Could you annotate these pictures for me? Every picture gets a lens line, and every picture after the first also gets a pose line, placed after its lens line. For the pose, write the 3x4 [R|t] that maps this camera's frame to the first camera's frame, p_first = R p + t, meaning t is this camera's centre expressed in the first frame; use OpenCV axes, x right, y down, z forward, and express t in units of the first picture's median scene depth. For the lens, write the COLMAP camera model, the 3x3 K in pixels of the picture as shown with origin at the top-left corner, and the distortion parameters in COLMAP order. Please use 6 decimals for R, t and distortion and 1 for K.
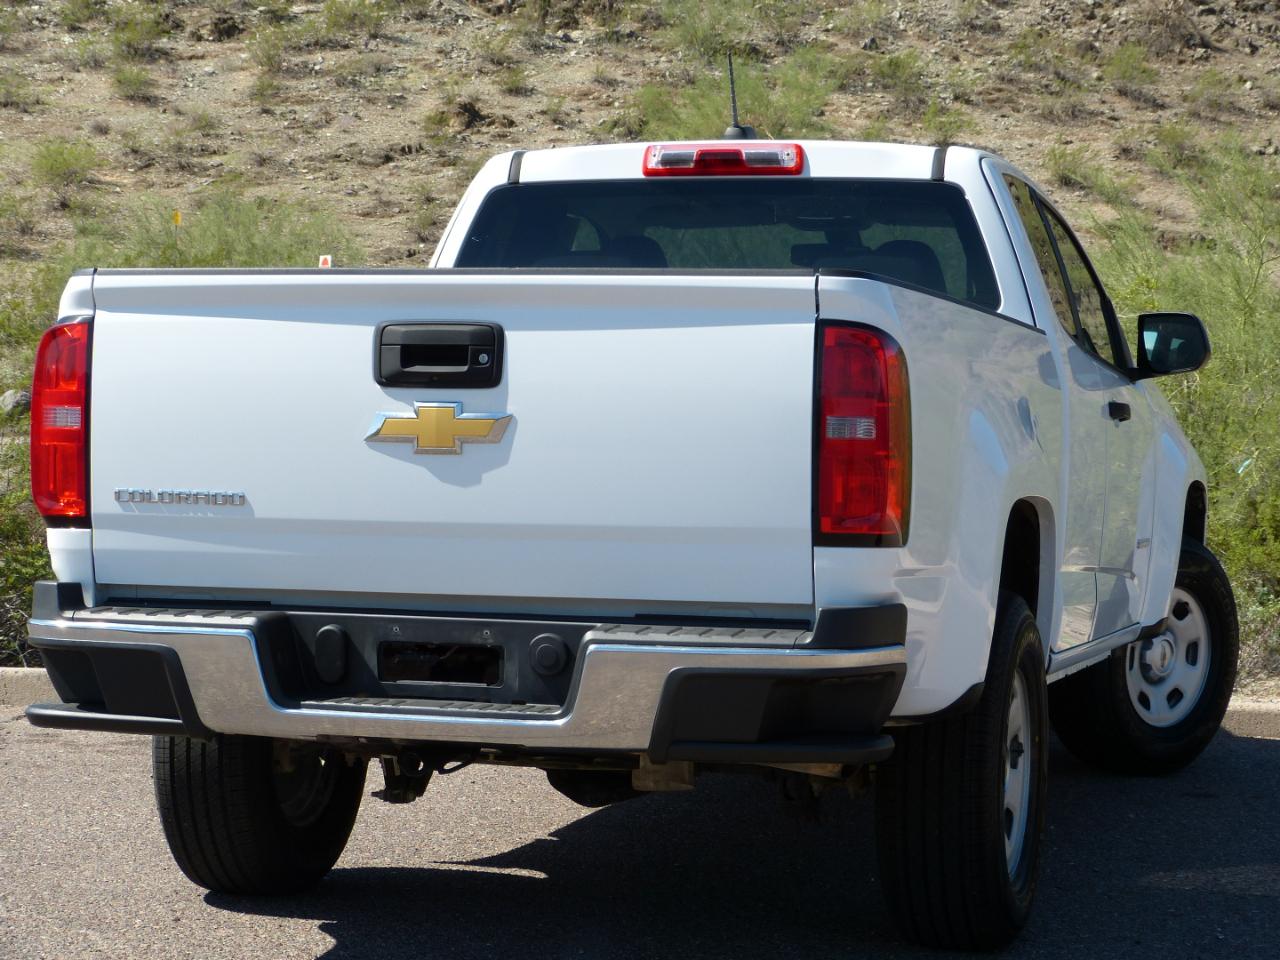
lens RADIAL K [[3046.5, 0, 644.6], [0, 3046.5, 523.3], [0, 0, 1]] dist [0.132232, 0.000000]
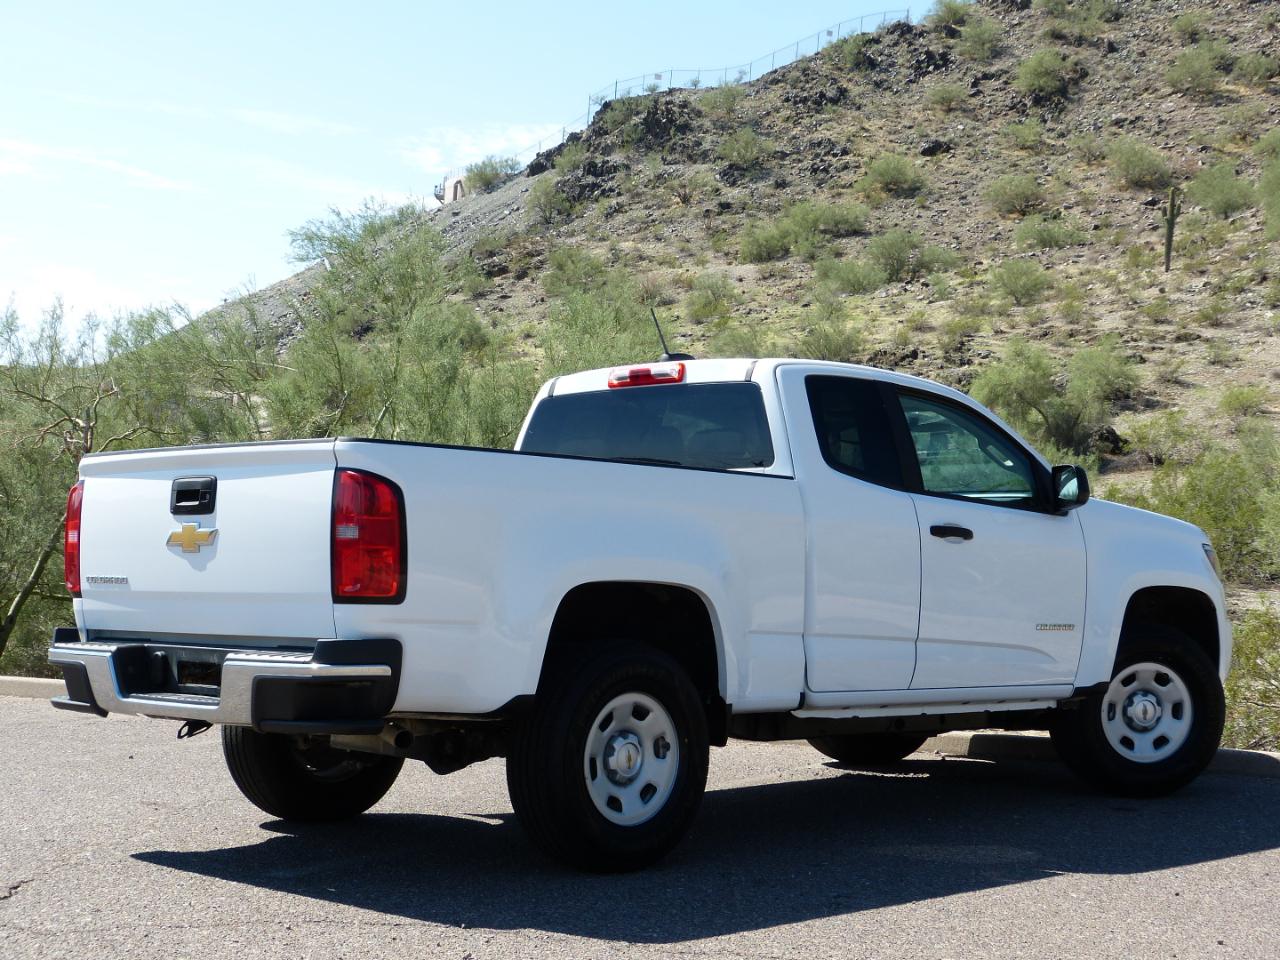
lens RADIAL K [[2147.9, 0, 656.3], [0, 2147.9, 484.5], [0, 0, 1]] dist [0.090915, 0.000000]
pose [[0.879294, -0.030124, -0.475325, 0.735712], [-0.008671, 0.996820, -0.079215, 0.033333], [0.476200, 0.073775, 0.876237, 0.041228]]
